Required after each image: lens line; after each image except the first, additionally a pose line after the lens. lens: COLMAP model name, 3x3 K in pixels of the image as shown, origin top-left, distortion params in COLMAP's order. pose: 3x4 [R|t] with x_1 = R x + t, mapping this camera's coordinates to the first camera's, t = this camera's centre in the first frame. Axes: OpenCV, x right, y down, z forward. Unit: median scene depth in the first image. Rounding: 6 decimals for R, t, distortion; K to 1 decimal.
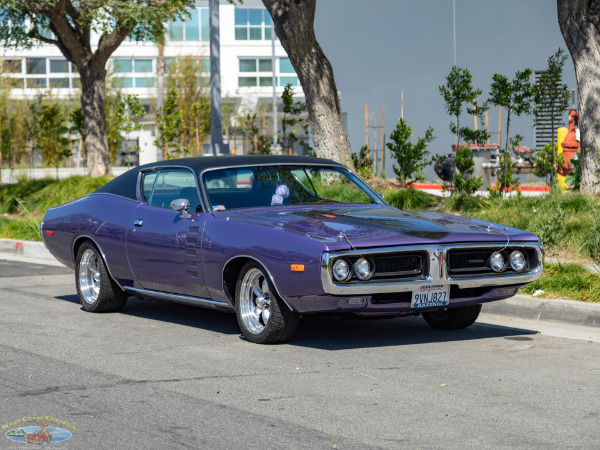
lens RADIAL K [[1985.1, 0, 280.2], [0, 1985.1, 224.5], [0, 0, 1]] dist [-0.001247, 1.110630]
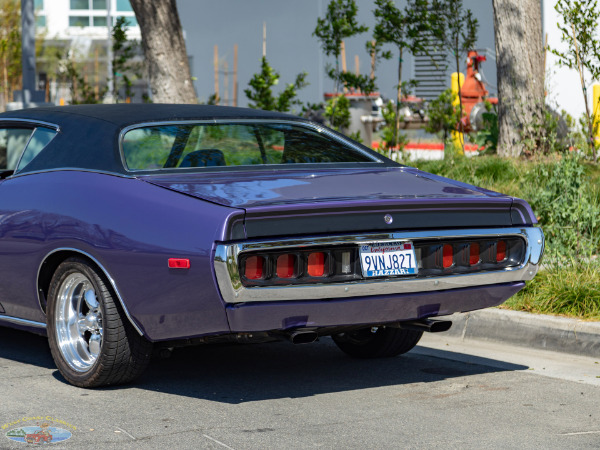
lens RADIAL K [[2045.7, 0, 279.5], [0, 2045.7, 226.1], [0, 0, 1]] dist [0.014241, 1.052324]
pose [[0.997093, 0.000827, 0.076184, 0.005957], [-0.002606, 0.999726, 0.023249, -0.005889], [-0.076143, -0.023380, 0.996823, 0.186233]]
